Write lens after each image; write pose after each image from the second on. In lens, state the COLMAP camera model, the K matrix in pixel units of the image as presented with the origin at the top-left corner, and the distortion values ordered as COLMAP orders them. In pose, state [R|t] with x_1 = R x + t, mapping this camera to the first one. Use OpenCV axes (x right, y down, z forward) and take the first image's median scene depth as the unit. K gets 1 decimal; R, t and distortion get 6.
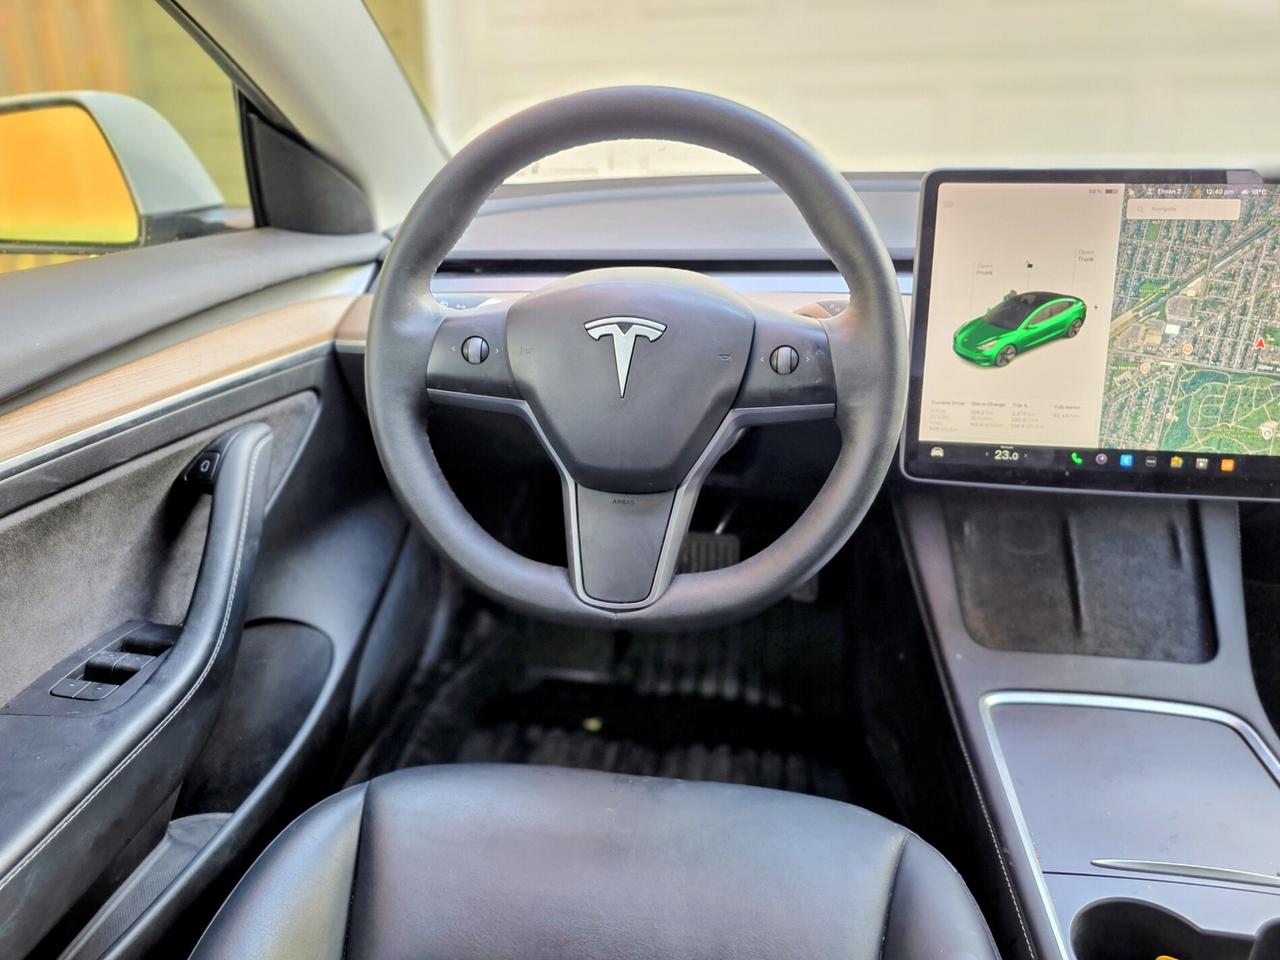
lens RADIAL K [[881.2, 0, 642.5], [0, 881.2, 470.7], [0, 0, 1]] dist [0.013351, -0.000852]
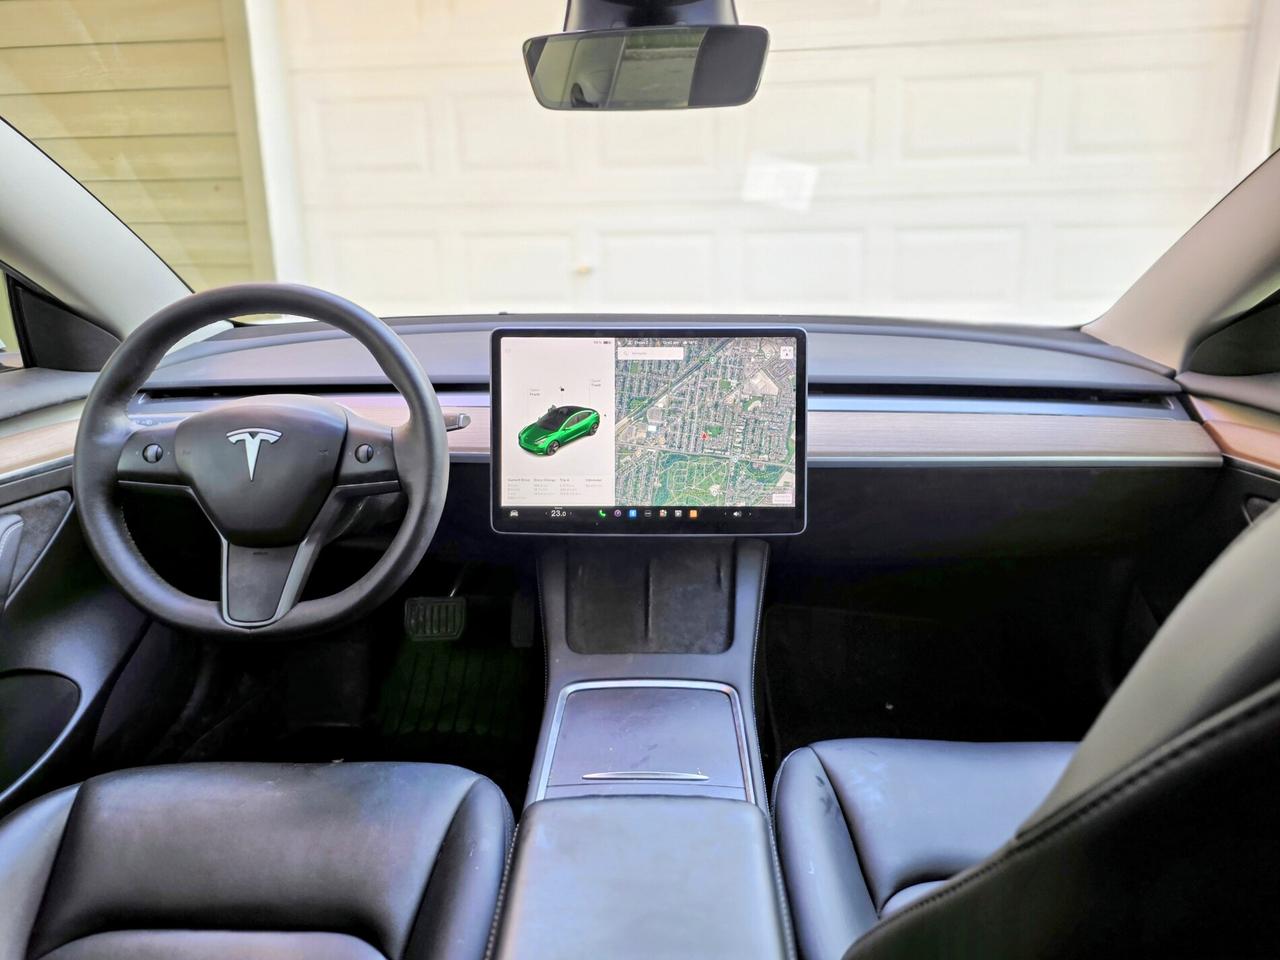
lens RADIAL K [[839.0, 0, 642.2], [0, 839.0, 475.0], [0, 0, 1]] dist [0.152749, -0.205297]
pose [[0.991262, -0.032444, 0.127852, 0.388213], [0.046730, 0.992791, -0.110377, 0.085092], [-0.123349, 0.115387, 0.985632, -0.450541]]
